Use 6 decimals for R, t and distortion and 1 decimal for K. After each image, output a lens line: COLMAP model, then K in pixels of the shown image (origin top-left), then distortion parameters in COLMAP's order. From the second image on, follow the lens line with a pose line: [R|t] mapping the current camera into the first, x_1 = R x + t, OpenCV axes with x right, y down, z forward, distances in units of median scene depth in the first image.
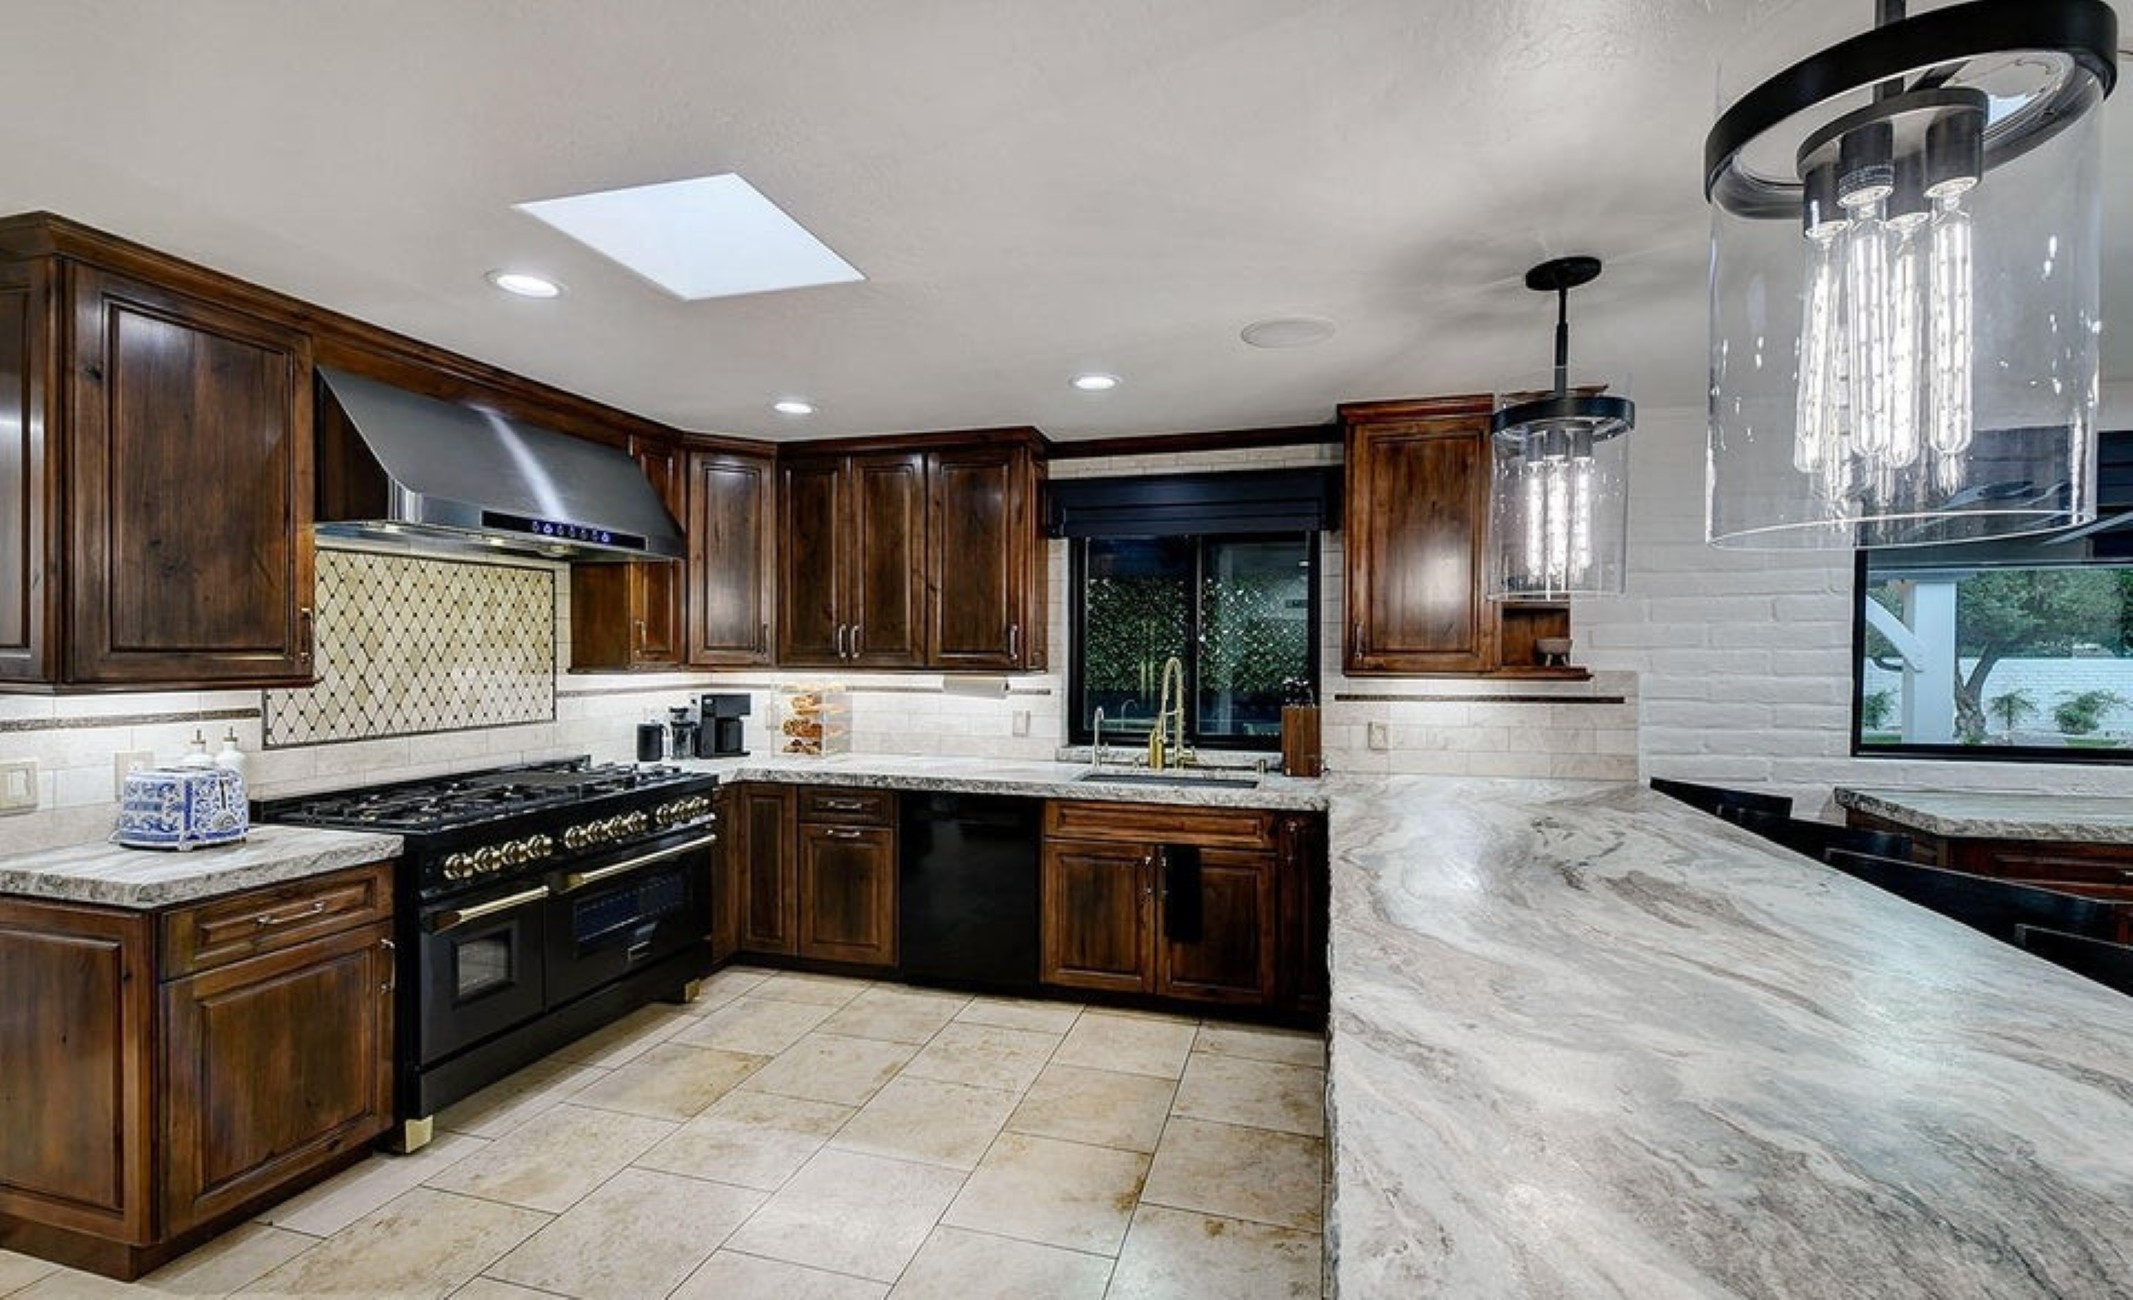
lens RADIAL K [[910.4, 0, 1054.4], [0, 910.4, 677.6], [0, 0, 1]] dist [-0.000961, 0.000164]
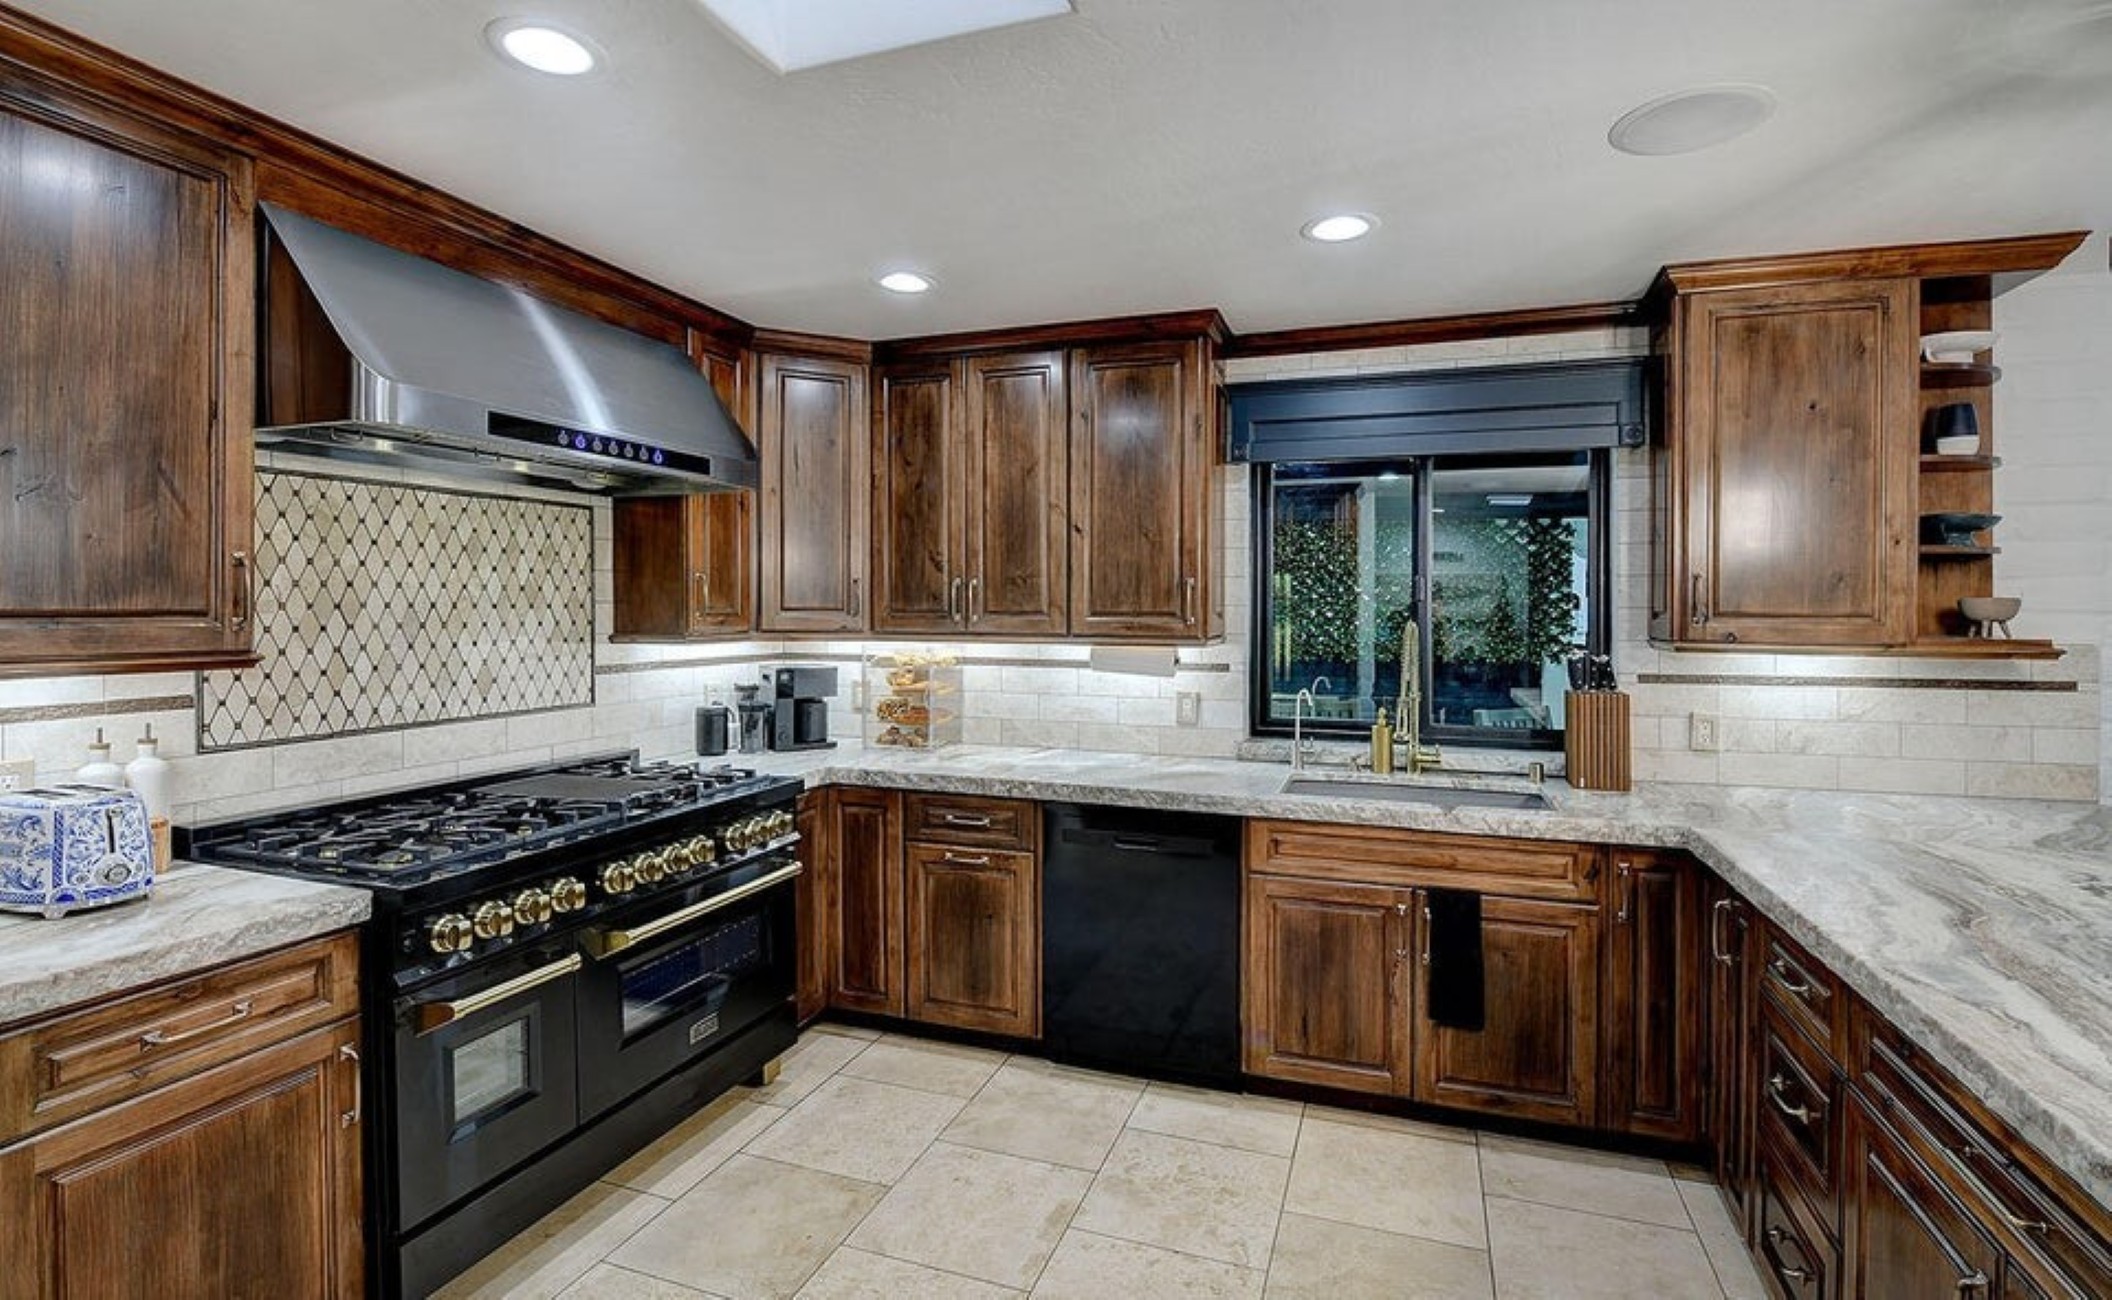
lens RADIAL K [[981.6, 0, 1056.0], [0, 981.6, 650.0], [0, 0, 1]] dist [-0.025215, -0.000291]
pose [[0.997690, 0.003571, -0.067838, -0.115081], [-0.002838, 0.999937, 0.010894, -0.008844], [0.067873, -0.010677, 0.997637, 0.227156]]
